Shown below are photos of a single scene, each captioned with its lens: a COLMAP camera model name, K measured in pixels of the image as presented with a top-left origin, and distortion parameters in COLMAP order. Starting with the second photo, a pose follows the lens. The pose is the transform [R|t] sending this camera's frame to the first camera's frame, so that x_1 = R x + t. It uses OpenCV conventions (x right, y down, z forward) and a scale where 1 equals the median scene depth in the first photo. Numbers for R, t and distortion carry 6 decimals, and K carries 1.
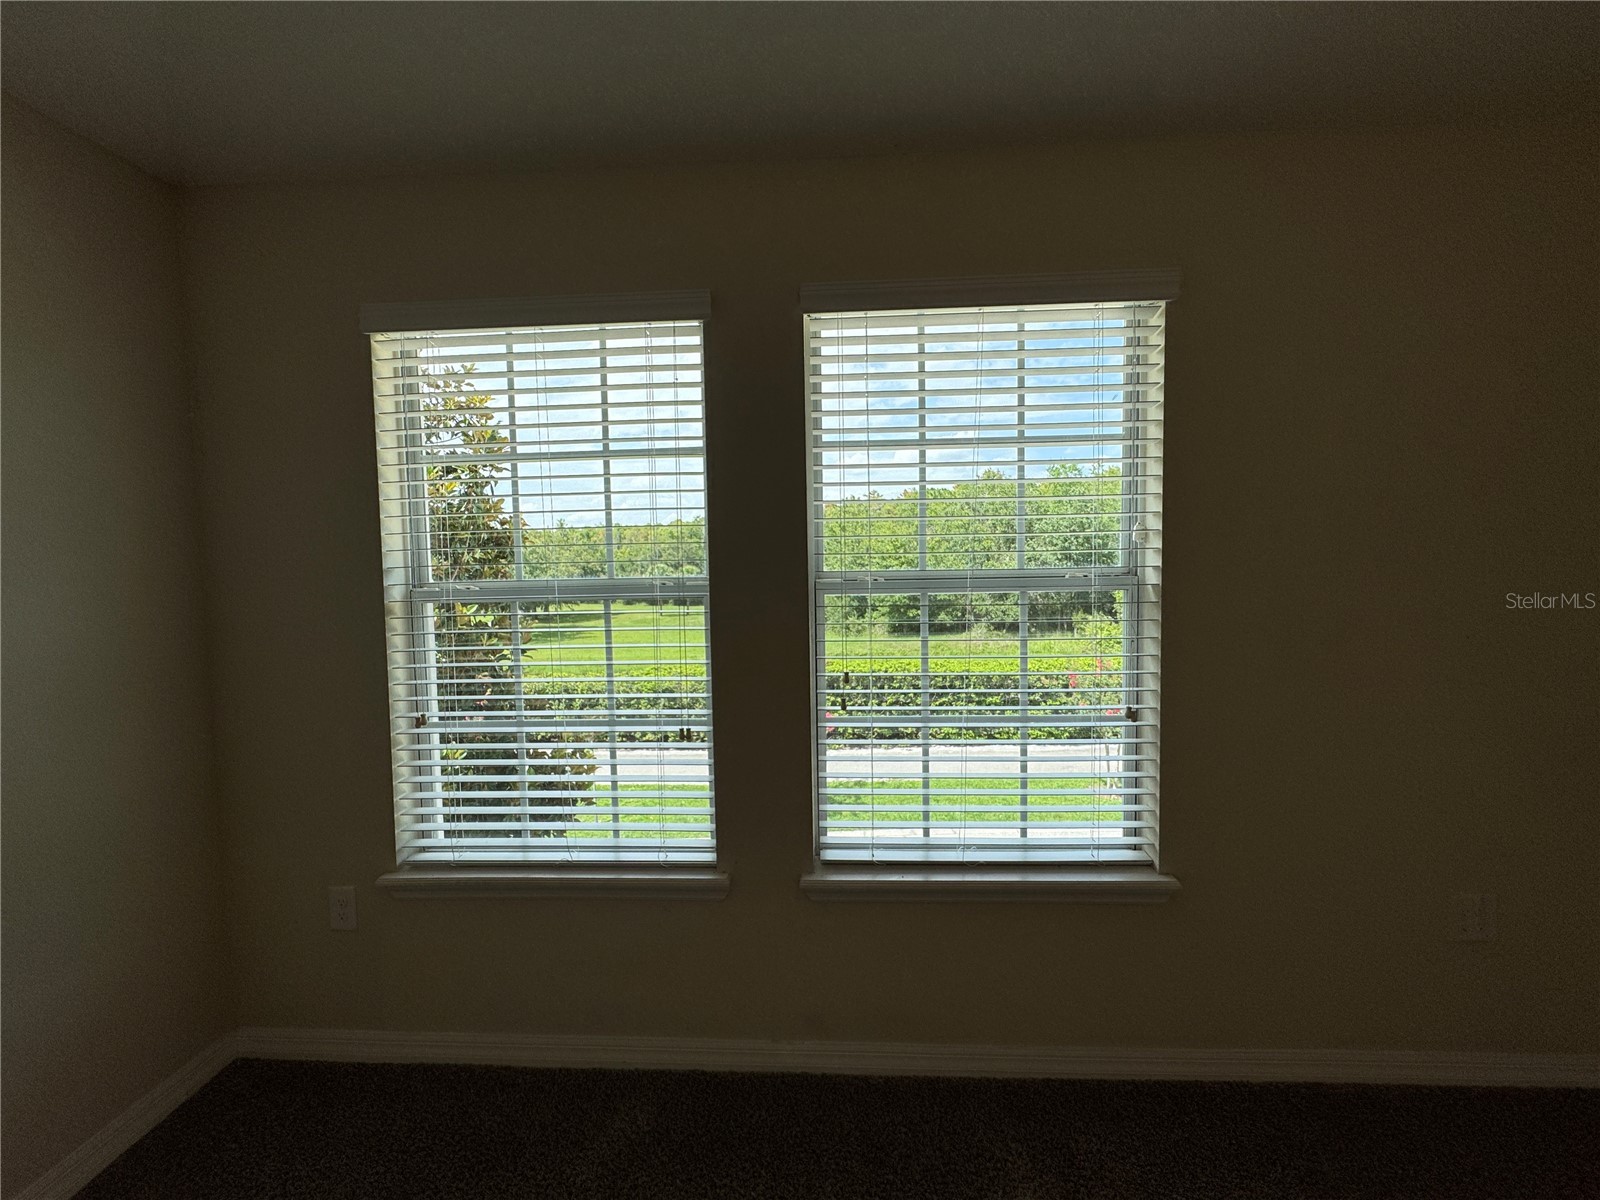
lens RADIAL K [[637.2, 0, 803.3], [0, 637.2, 597.9], [0, 0, 1]] dist [-0.003182, 0.001231]
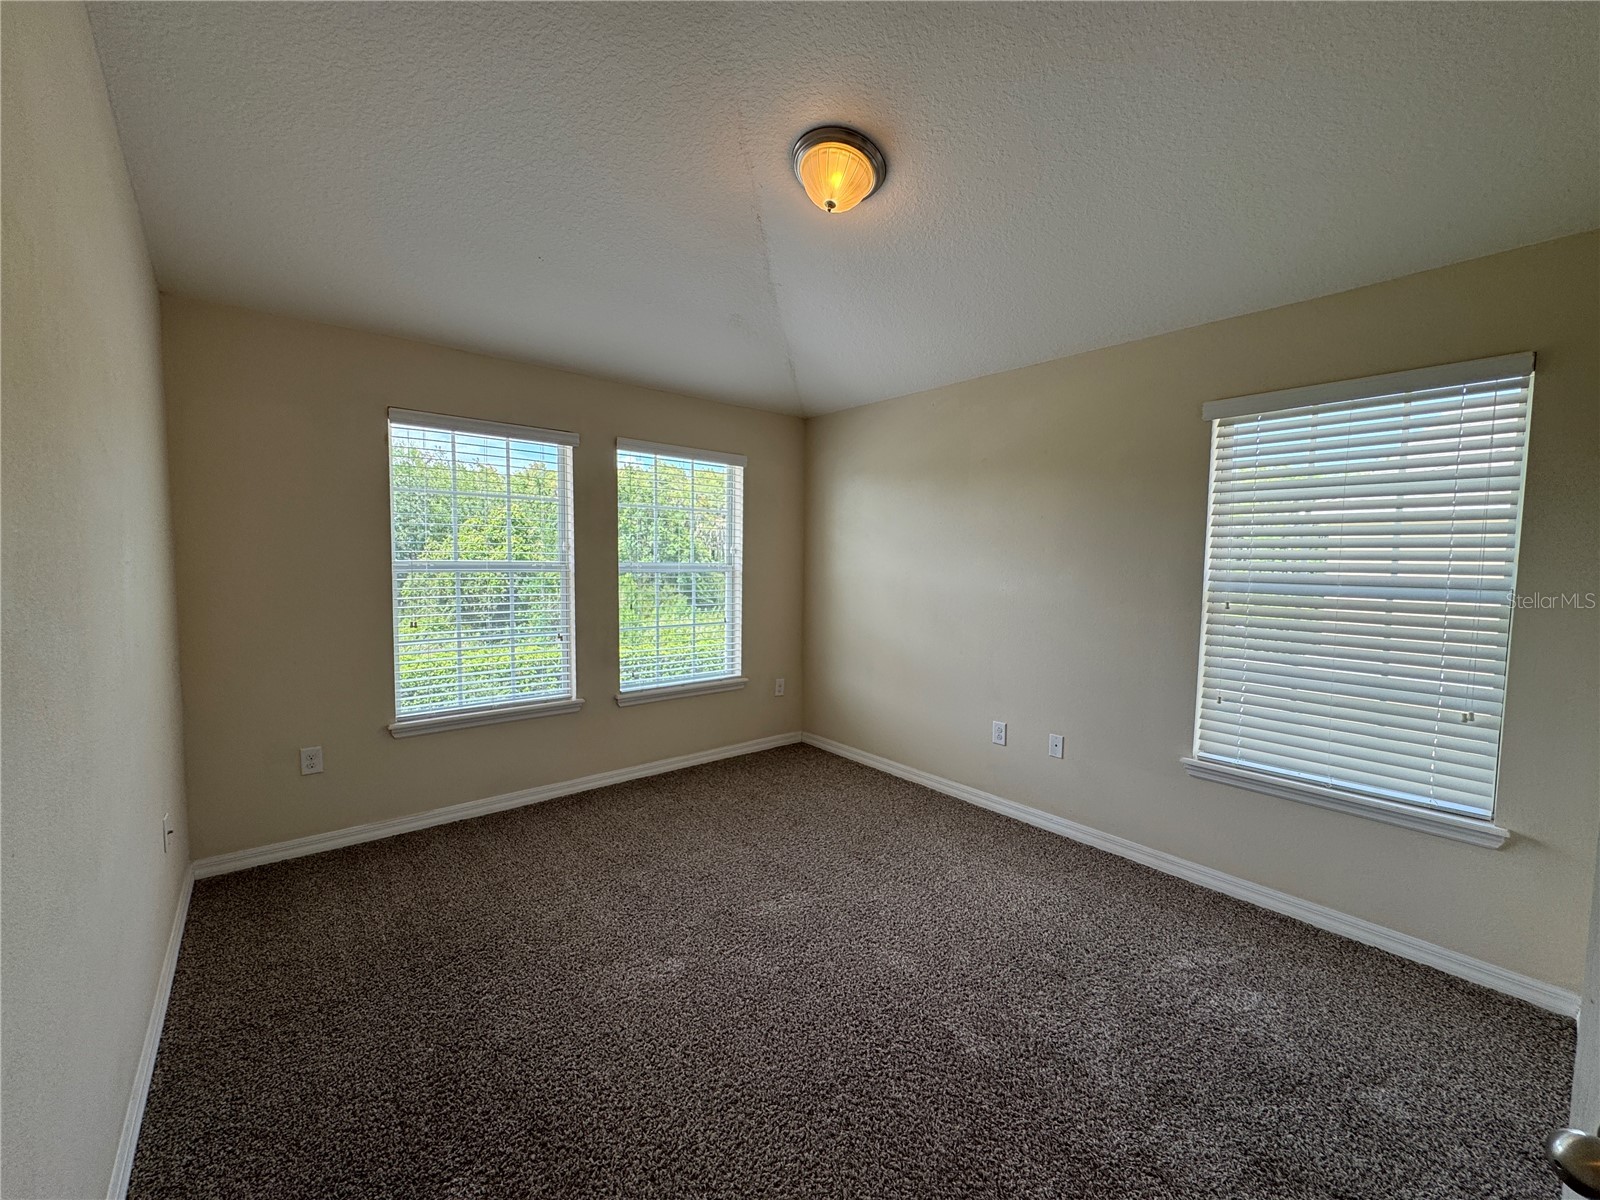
lens RADIAL K [[637.2, 0, 807.9], [0, 637.2, 607.0], [0, 0, 1]] dist [-0.003182, 0.001231]
pose [[0.718285, -0.020006, 0.695461, -1.051425], [0.002990, 0.999666, 0.025669, 0.060563], [-0.695742, -0.016358, 0.718105, -1.074807]]
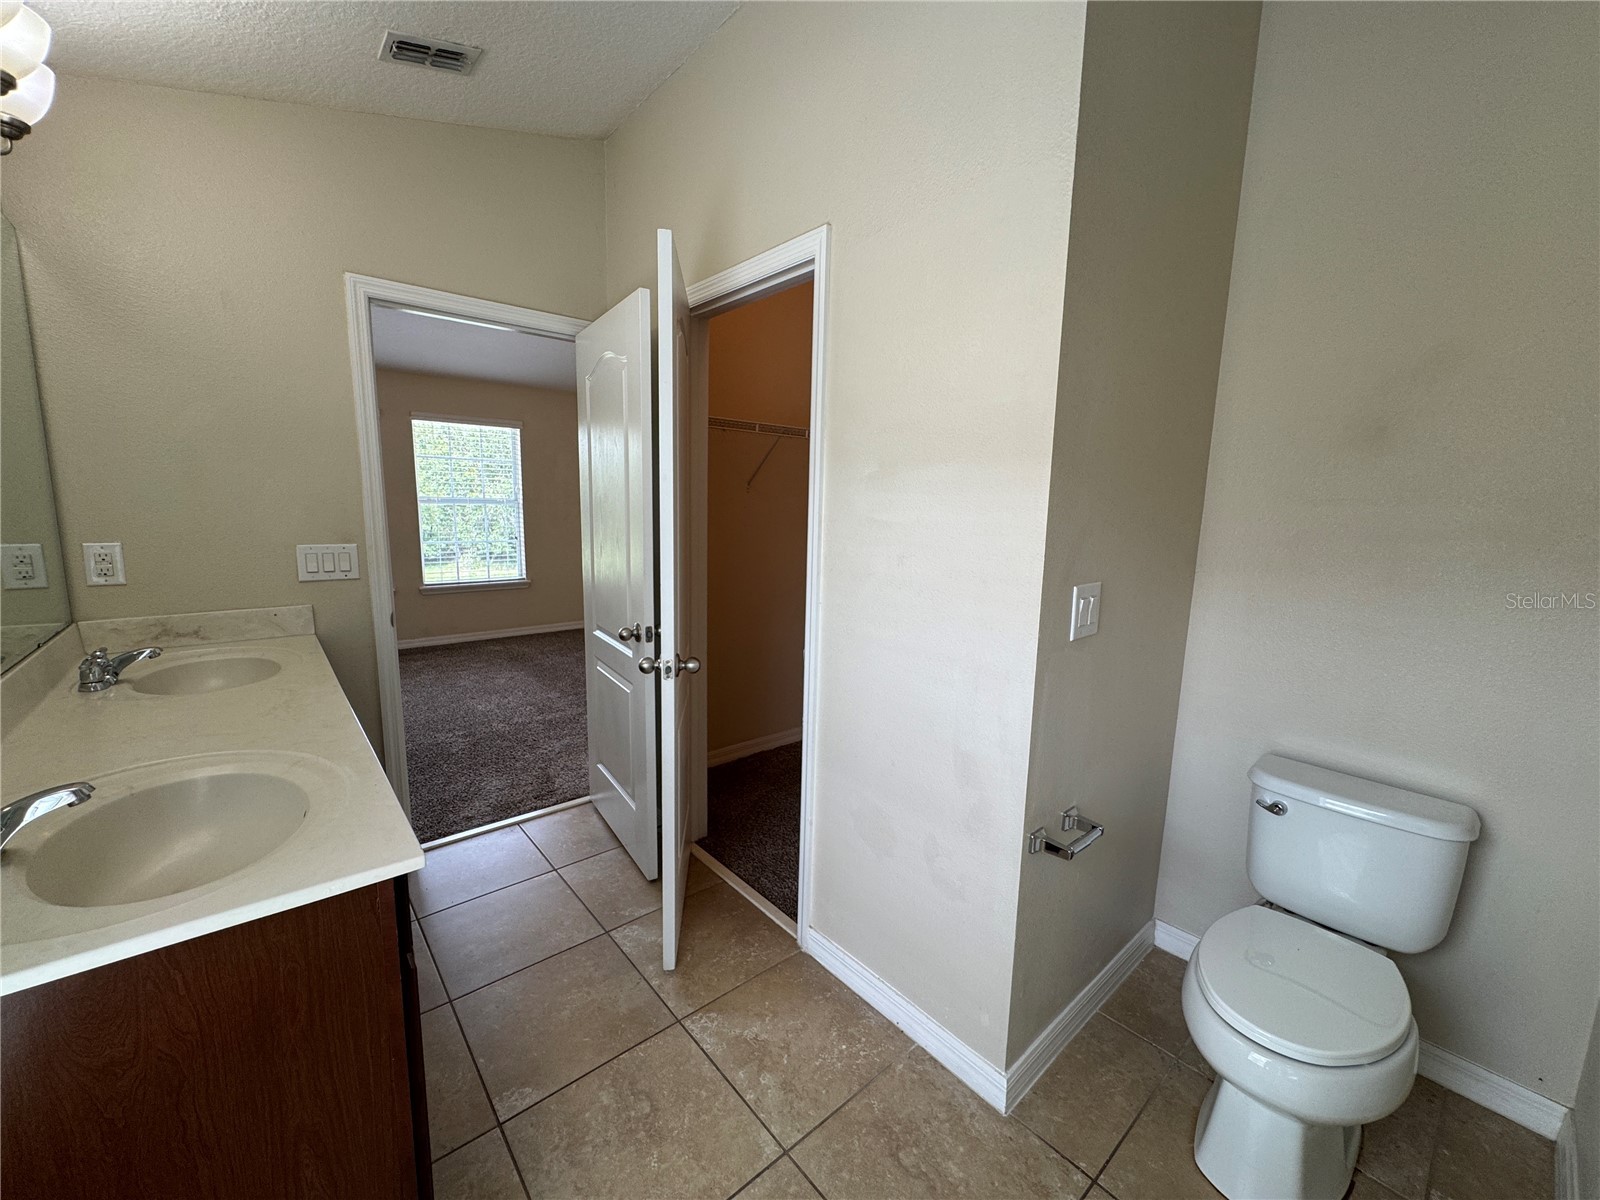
lens RADIAL K [[637.2, 0, 797.5], [0, 637.2, 597.6], [0, 0, 1]] dist [-0.003182, 0.001231]
pose [[0.731582, -0.069651, 0.678186, -0.806485], [0.000211, 0.994791, 0.101939, 0.143060], [-0.681753, -0.074434, 0.727786, -2.753094]]
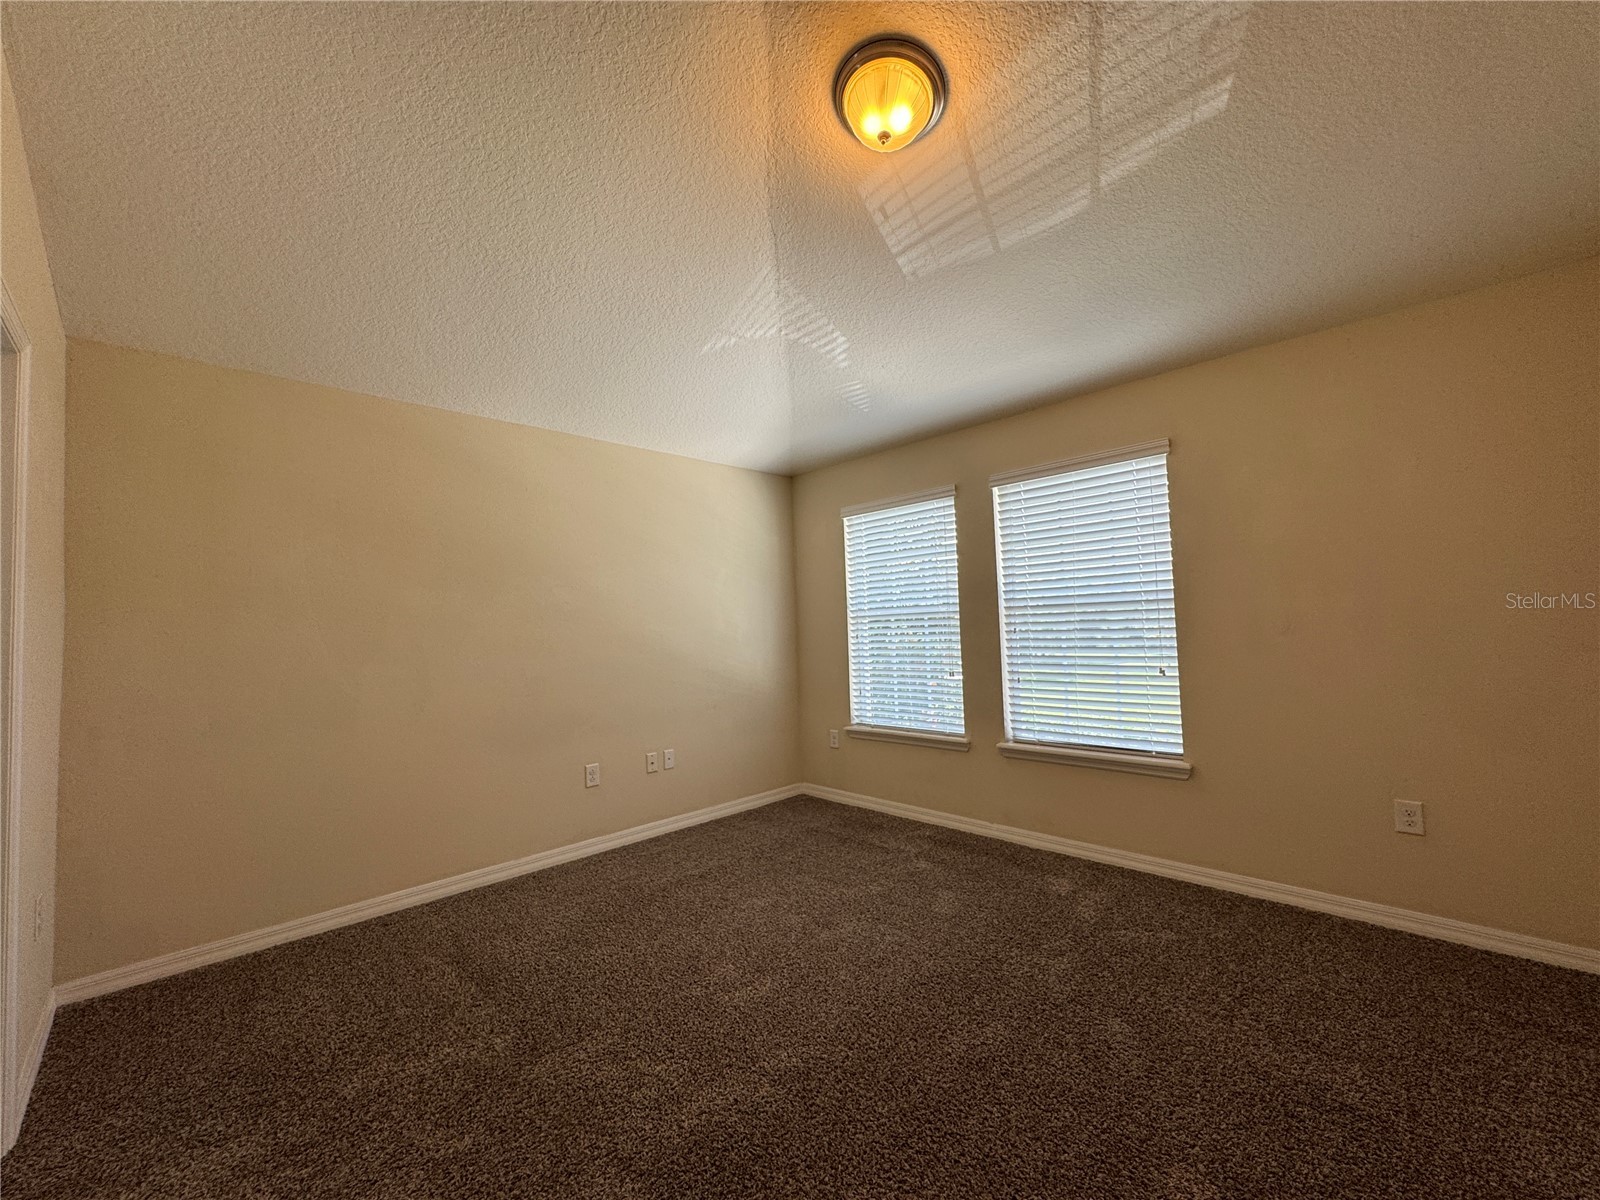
lens RADIAL K [[637.2, 0, 793.2], [0, 637.2, 597.8], [0, 0, 1]] dist [-0.003182, 0.001231]
pose [[0.725019, -0.041223, -0.687494, 0.965002], [-0.011468, 0.997346, -0.071897, 0.108455], [0.688634, 0.060011, 0.722622, -1.027290]]
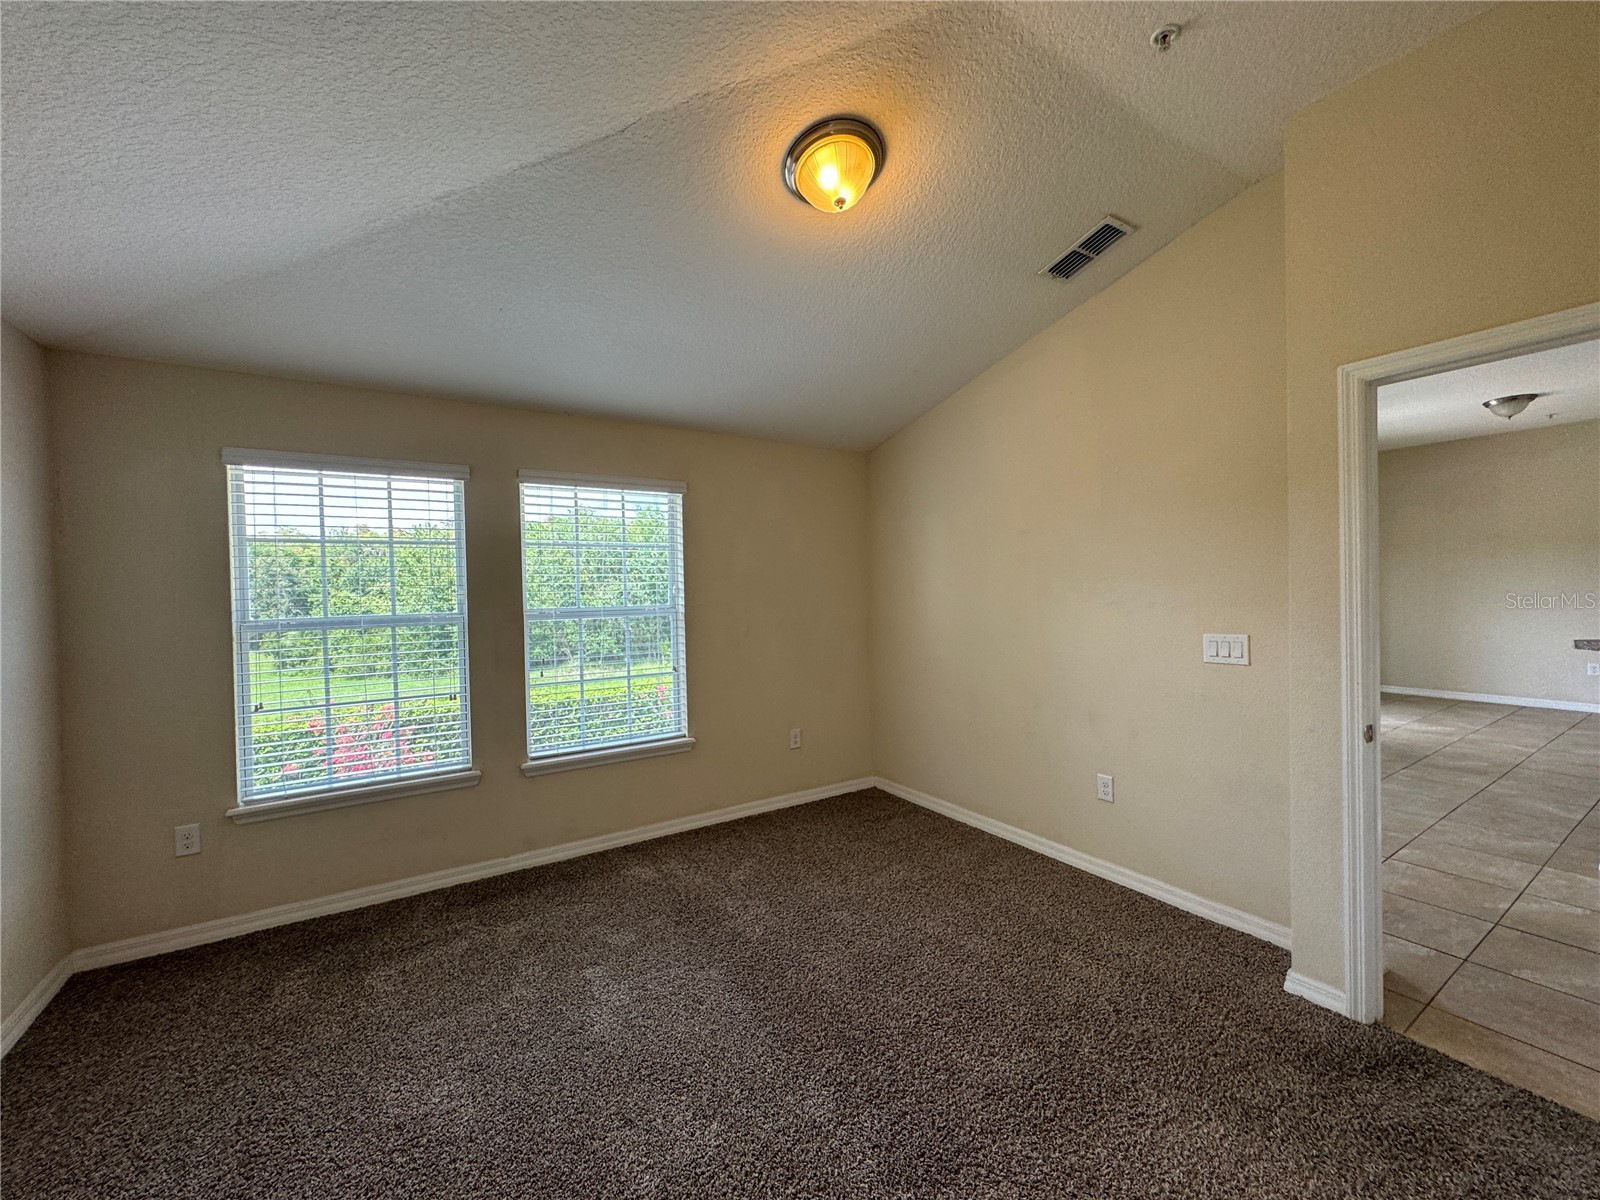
lens RADIAL K [[637.2, 0, 796.3], [0, 637.2, 599.7], [0, 0, 1]] dist [-0.003182, 0.001231]
pose [[0.820280, -0.006686, 0.571924, -0.412046], [0.035344, 0.998613, -0.039018, 0.035561], [-0.570870, 0.052220, 0.819378, -1.080772]]
